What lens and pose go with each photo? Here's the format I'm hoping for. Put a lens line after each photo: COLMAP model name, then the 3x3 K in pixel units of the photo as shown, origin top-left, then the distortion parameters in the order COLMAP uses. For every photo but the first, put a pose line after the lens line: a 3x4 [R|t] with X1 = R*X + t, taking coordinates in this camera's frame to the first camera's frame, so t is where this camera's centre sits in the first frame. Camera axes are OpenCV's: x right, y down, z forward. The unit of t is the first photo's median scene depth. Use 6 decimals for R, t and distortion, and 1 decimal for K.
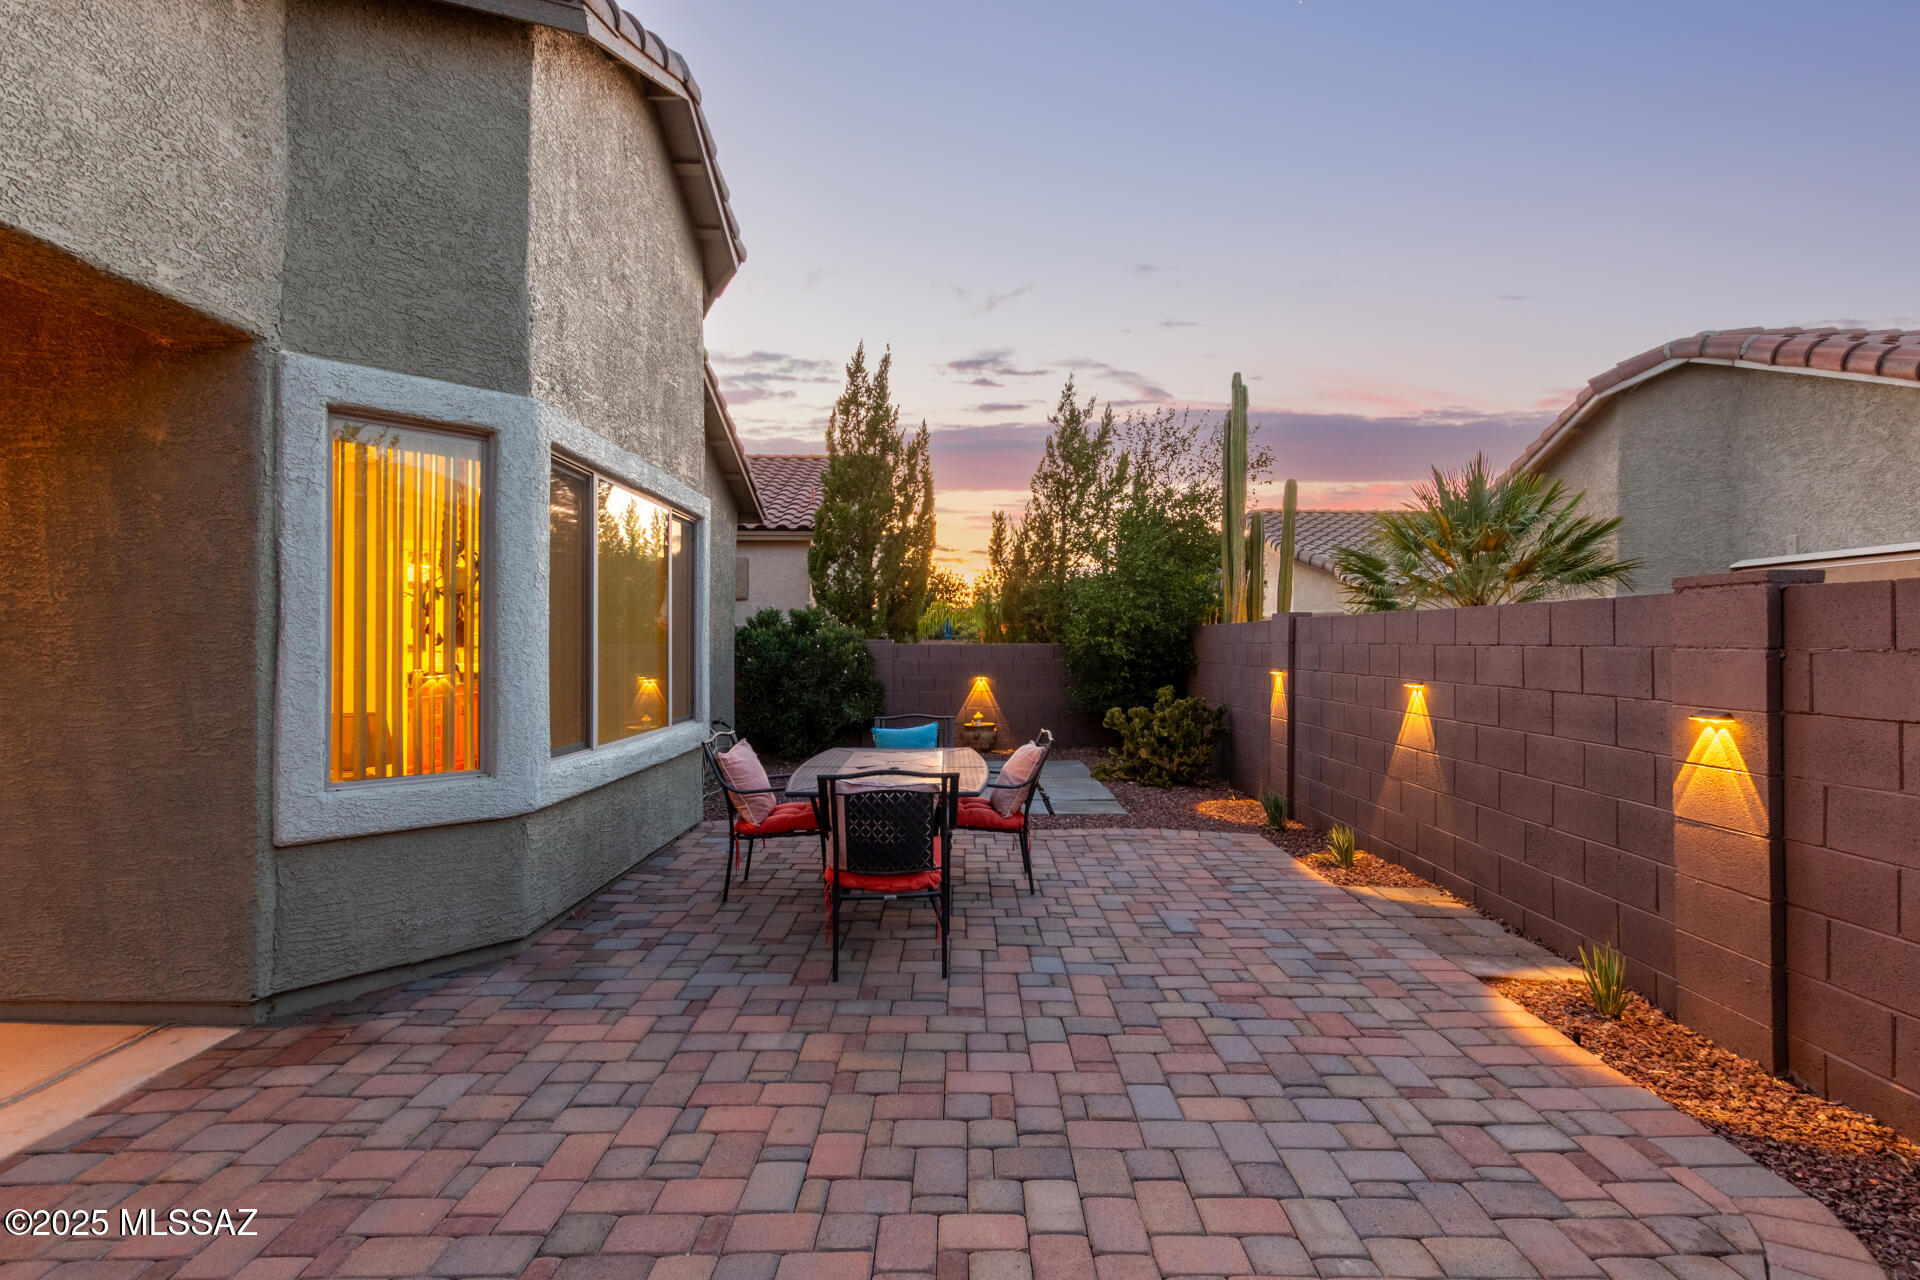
lens RADIAL K [[908.1, 0, 960.7], [0, 908.1, 637.1], [0, 0, 1]] dist [0.005759, -0.002589]
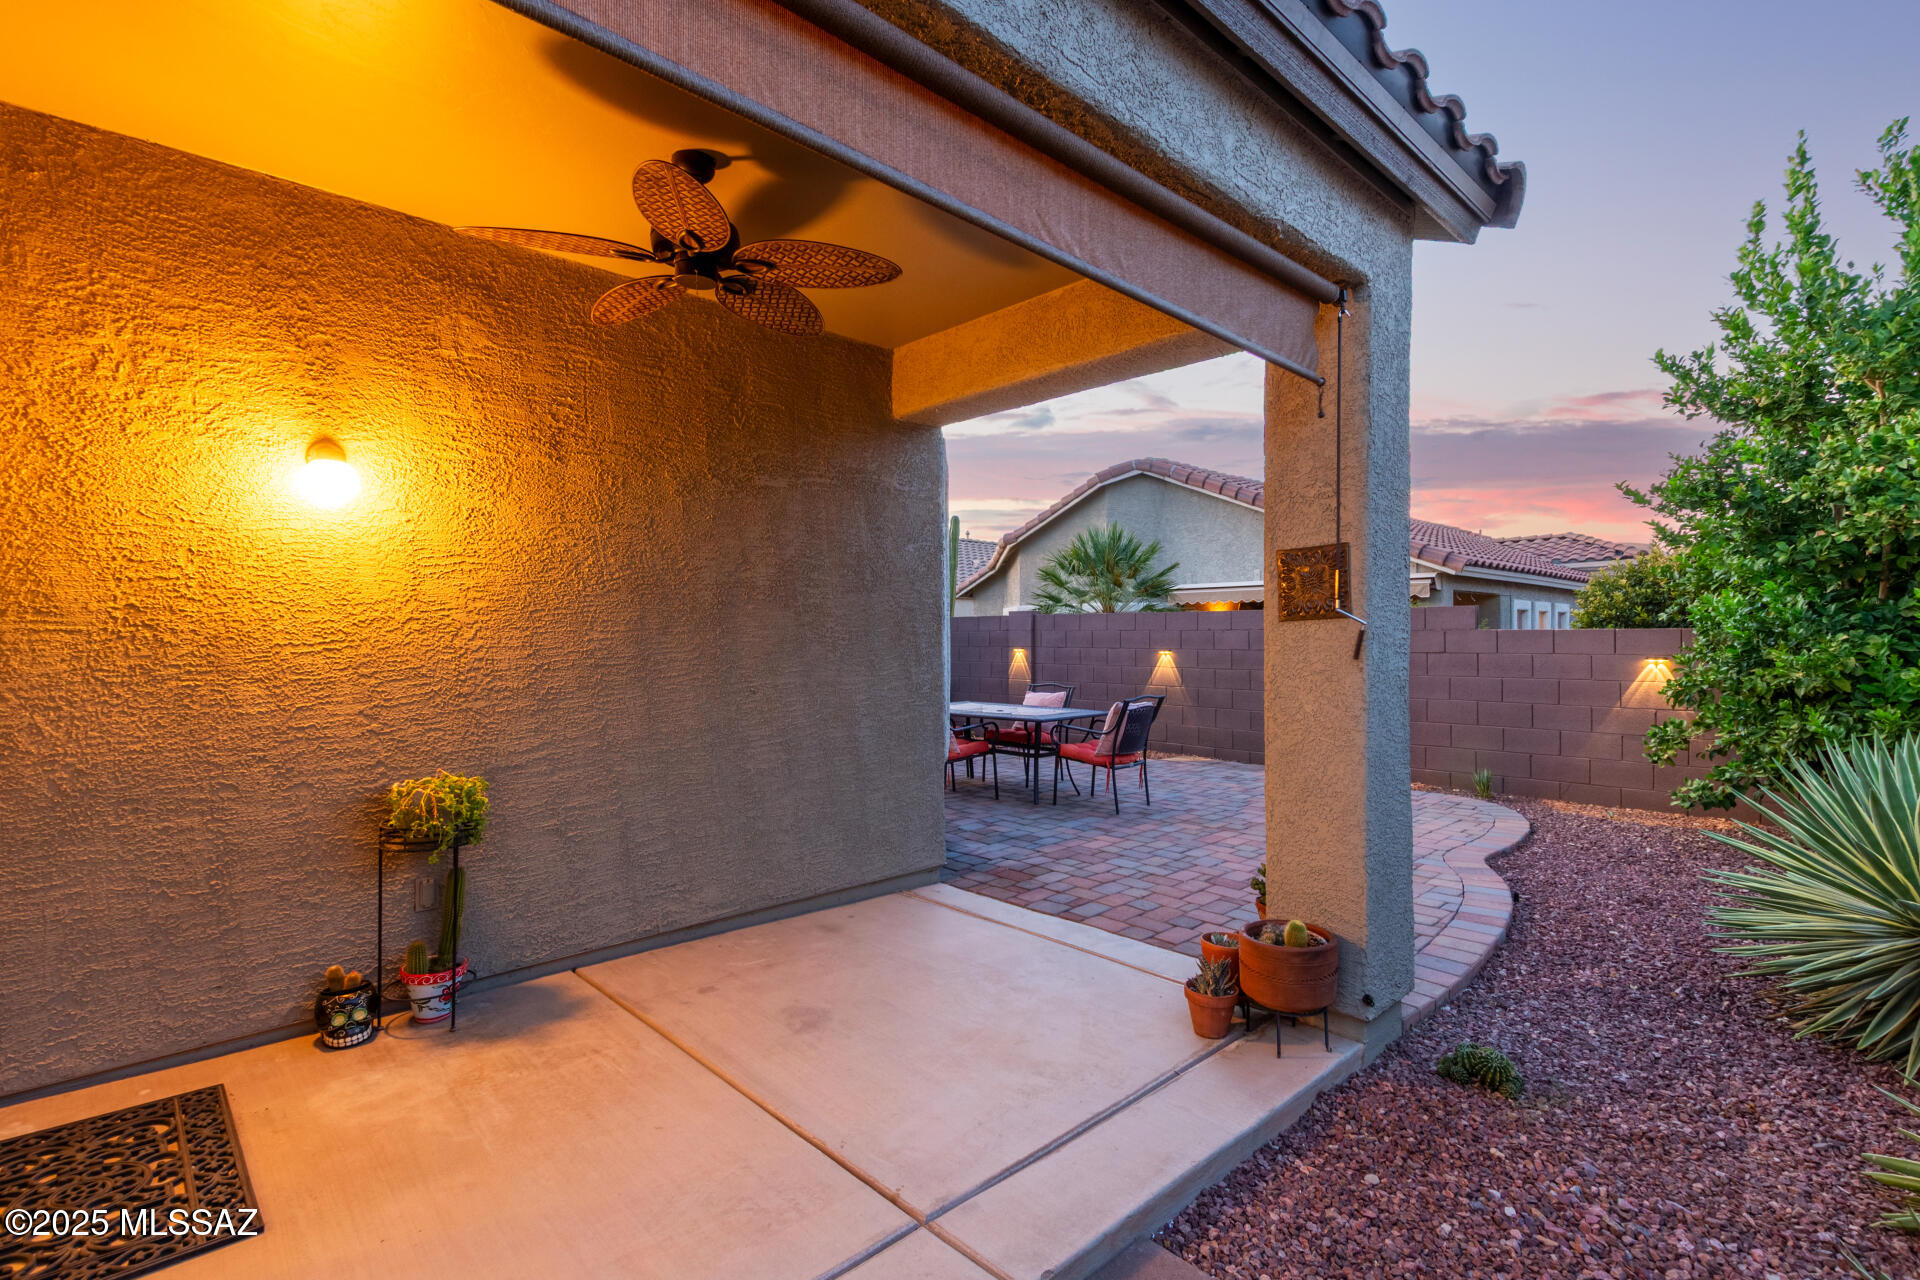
lens RADIAL K [[908.1, 0, 972.2], [0, 908.1, 638.1], [0, 0, 1]] dist [0.005759, -0.002589]
pose [[0.718657, -0.007886, 0.695320, -1.785730], [0.002329, 0.999957, 0.008934, 0.009414], [-0.695361, -0.004801, 0.718645, -0.117477]]
